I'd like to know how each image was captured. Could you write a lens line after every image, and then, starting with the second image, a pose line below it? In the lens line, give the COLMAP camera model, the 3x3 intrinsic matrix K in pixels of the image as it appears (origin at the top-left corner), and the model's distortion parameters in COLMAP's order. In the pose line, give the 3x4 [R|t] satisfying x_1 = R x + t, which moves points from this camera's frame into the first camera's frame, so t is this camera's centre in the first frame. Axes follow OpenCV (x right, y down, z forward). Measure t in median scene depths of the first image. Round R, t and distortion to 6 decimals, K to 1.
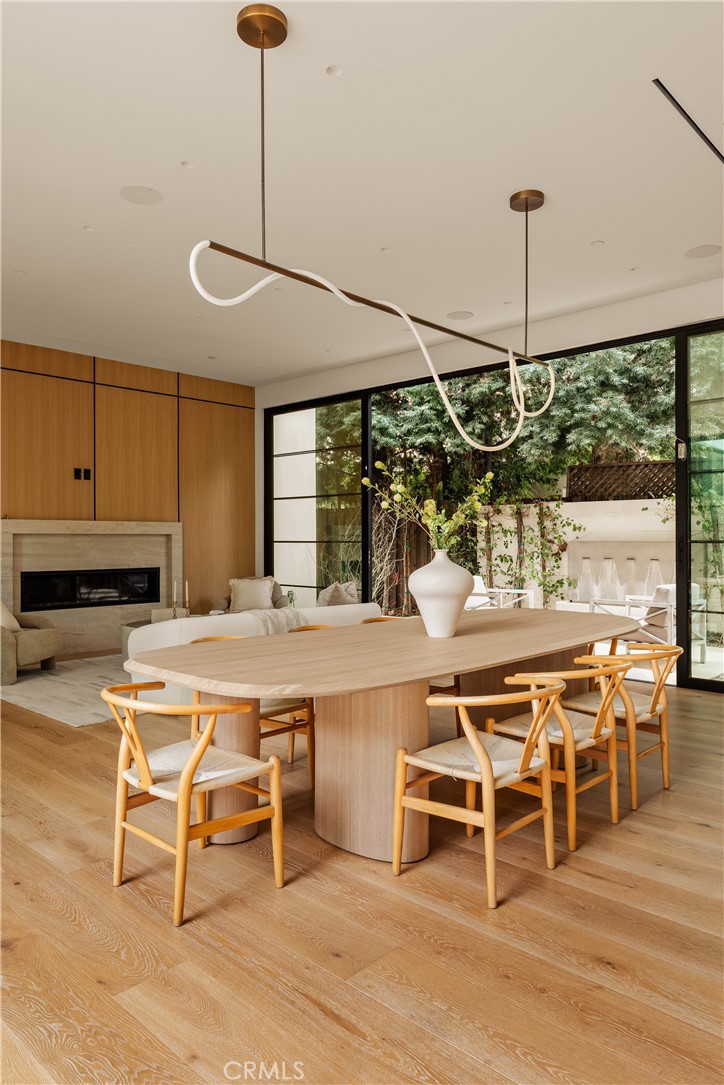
lens RADIAL K [[723.3, 0, 358.8], [0, 723.3, 542.0], [0, 0, 1]] dist [0.003110, -0.001407]
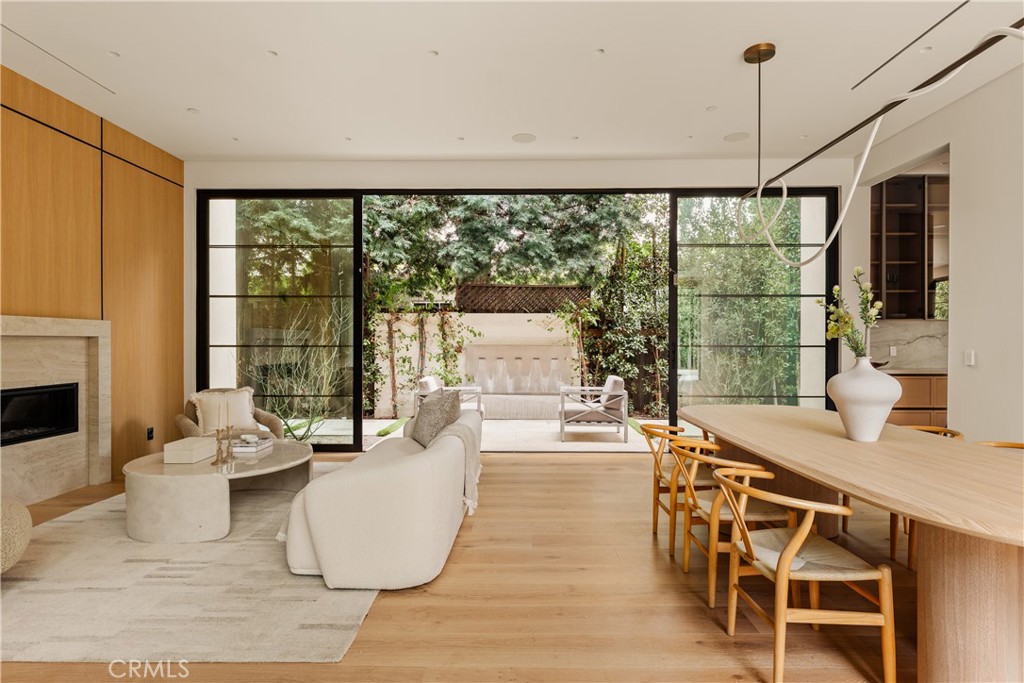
lens RADIAL K [[540.3, 0, 507.3], [0, 540.3, 343.1], [0, 0, 1]] dist [0.004605, -0.004147]
pose [[0.736236, 0.001334, 0.676723, -0.322779], [-0.001113, 0.999999, -0.000760, -0.004287], [-0.676723, -0.000194, 0.736237, 0.317866]]
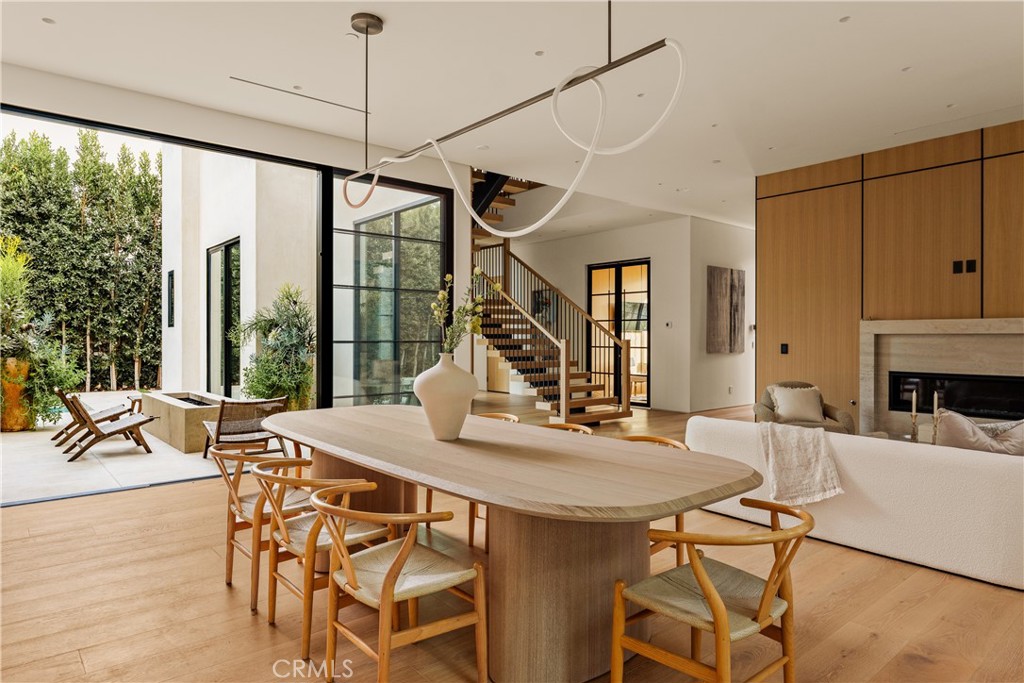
lens RADIAL K [[613.2, 0, 510.6], [0, 613.2, 335.3], [0, 0, 1]] dist [0.023191, 0.000581]
pose [[-0.103811, -0.001301, -0.994596, 0.398225], [-0.007428, 0.999972, -0.000532, -0.004402], [0.994569, 0.007333, -0.103818, 0.482735]]
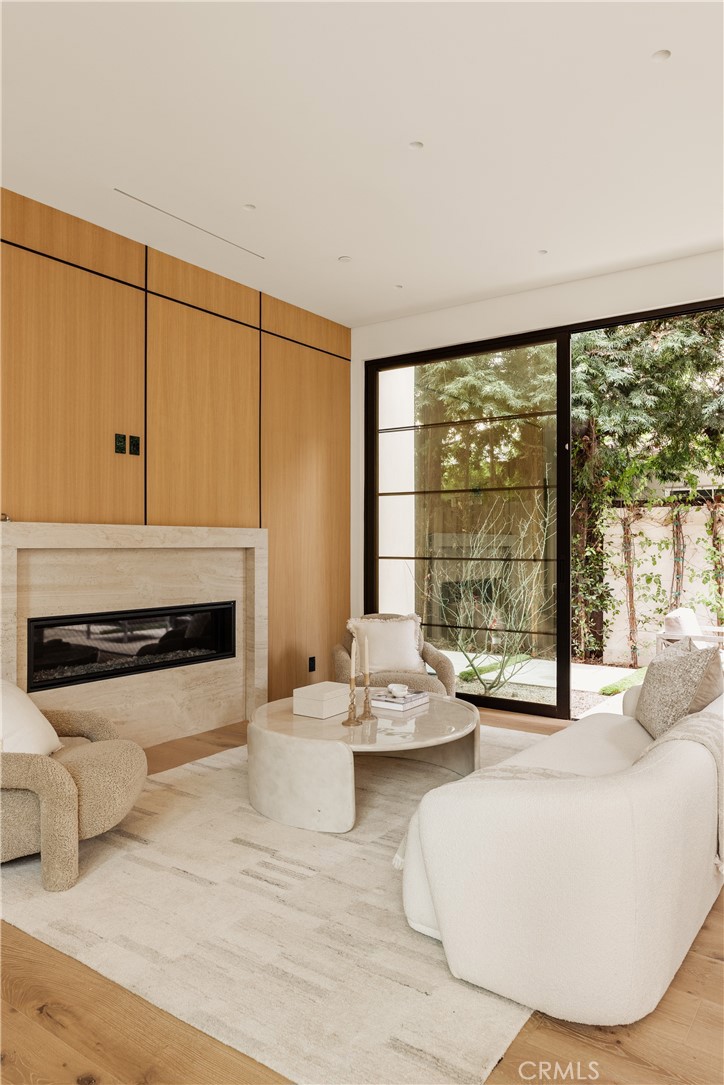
lens RADIAL K [[723.3, 0, 354.3], [0, 723.3, 541.1], [0, 0, 1]] dist [0.003110, -0.001407]
pose [[0.989814, 0.004322, 0.142304, -0.261182], [-0.003306, 0.999967, -0.007375, -0.011956], [-0.142331, 0.006830, 0.989796, 0.368887]]
